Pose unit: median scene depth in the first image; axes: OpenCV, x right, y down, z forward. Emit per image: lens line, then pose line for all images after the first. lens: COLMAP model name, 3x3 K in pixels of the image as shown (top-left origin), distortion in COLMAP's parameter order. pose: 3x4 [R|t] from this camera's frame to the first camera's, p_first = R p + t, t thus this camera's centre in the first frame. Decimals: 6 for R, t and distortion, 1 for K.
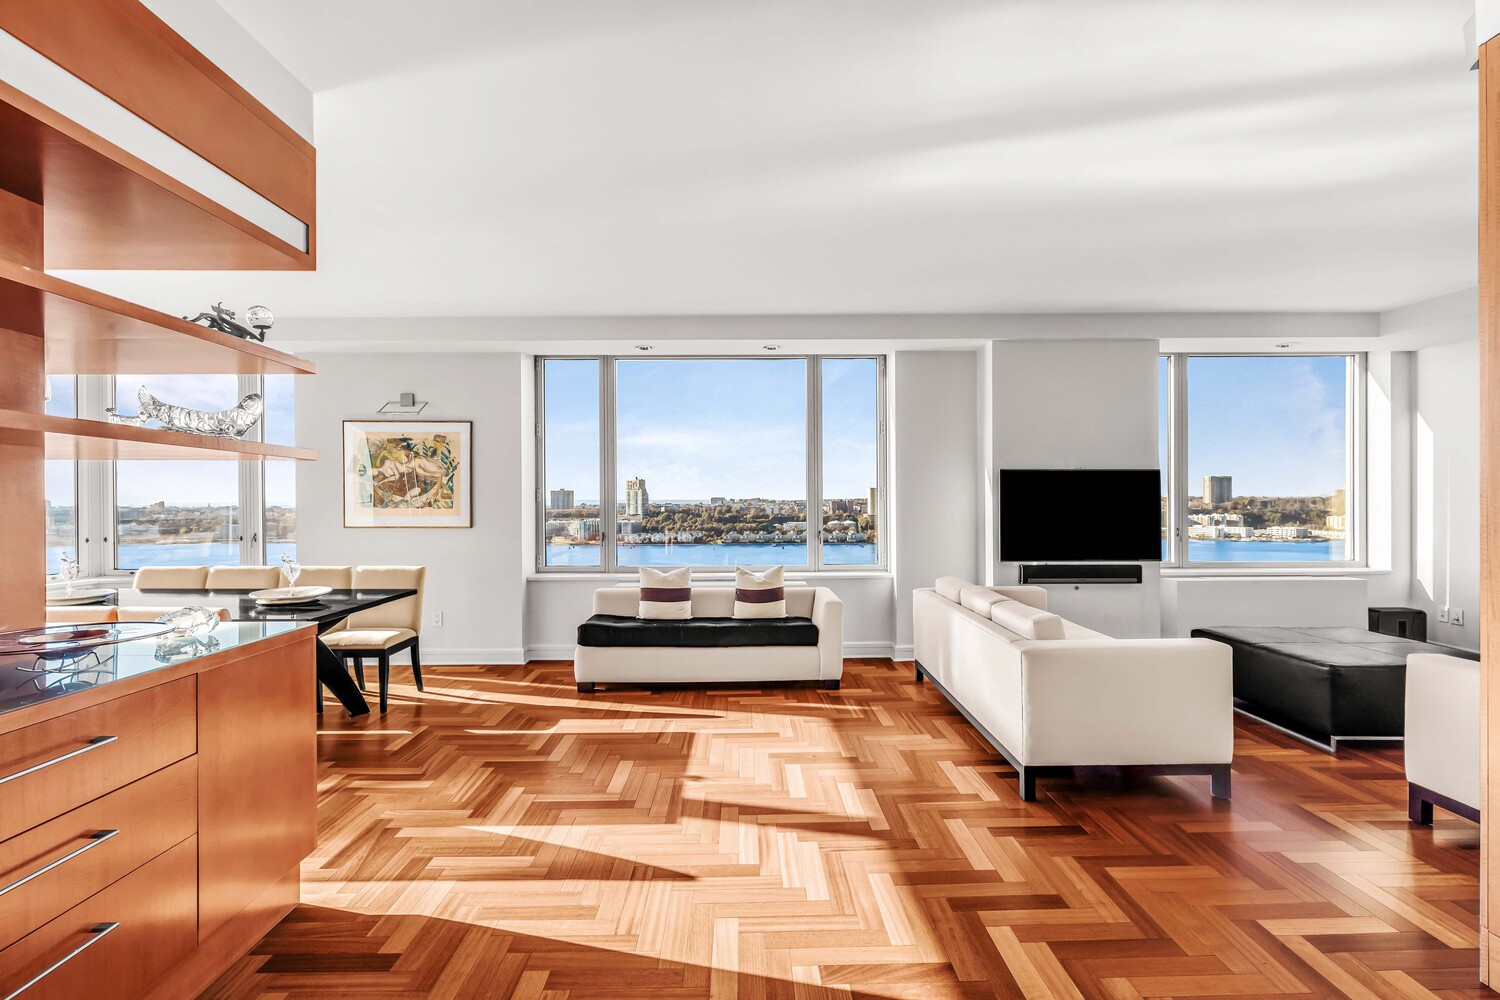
lens RADIAL K [[672.8, 0, 746.8], [0, 672.8, 506.4], [0, 0, 1]] dist [0.005637, 0.000722]
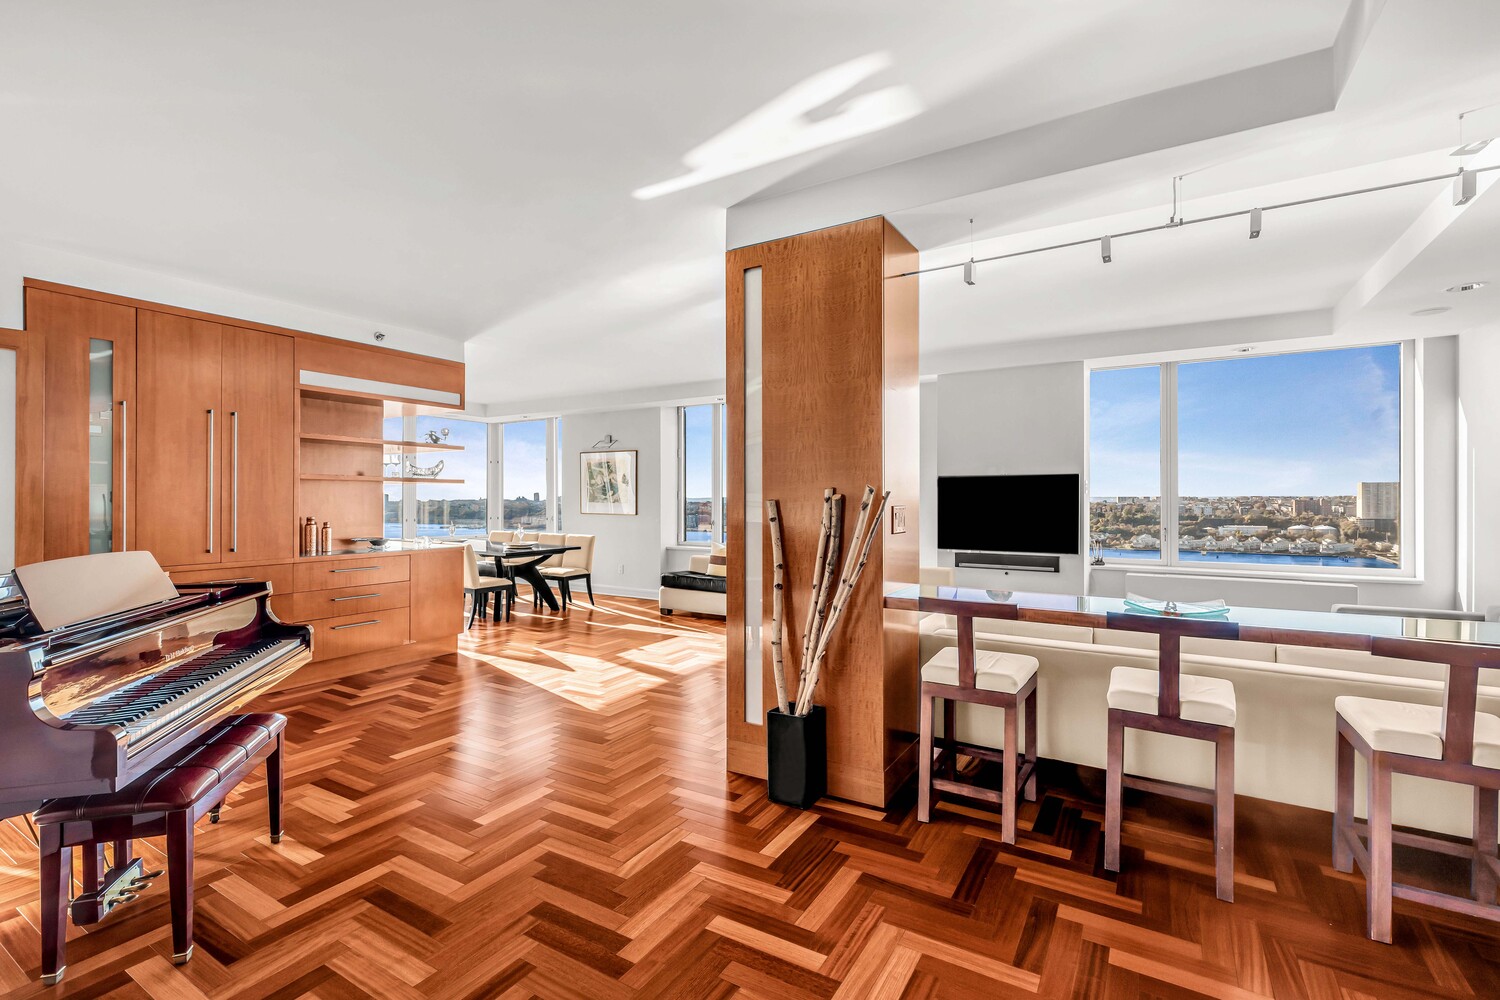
lens RADIAL K [[672.8, 0, 738.4], [0, 672.8, 495.0], [0, 0, 1]] dist [0.005637, 0.000722]
pose [[0.844137, 0.002536, -0.536122, 0.692986], [-0.009112, 0.999912, -0.009616, -0.003571], [0.536051, 0.013002, 0.844086, -0.262048]]
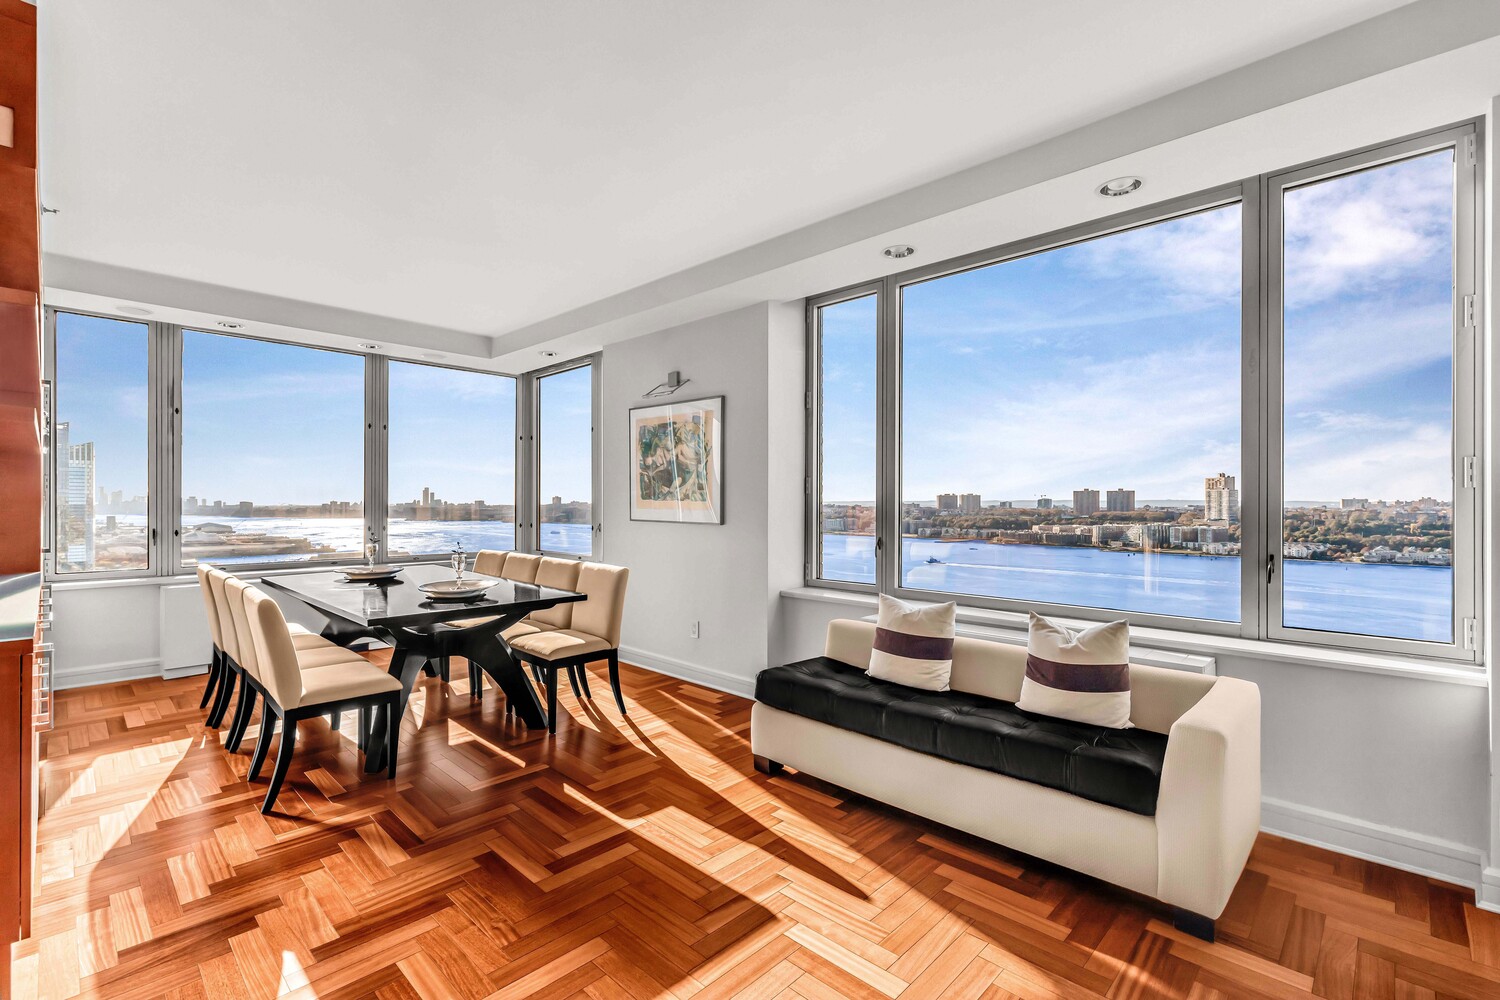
lens RADIAL K [[672.8, 0, 743.3], [0, 672.8, 507.9], [0, 0, 1]] dist [0.005637, 0.000722]
pose [[0.712164, 0.014527, -0.701863, 0.191298], [-0.013381, 0.999885, 0.007118, 0.004714], [0.701886, 0.004322, 0.712276, 0.430997]]
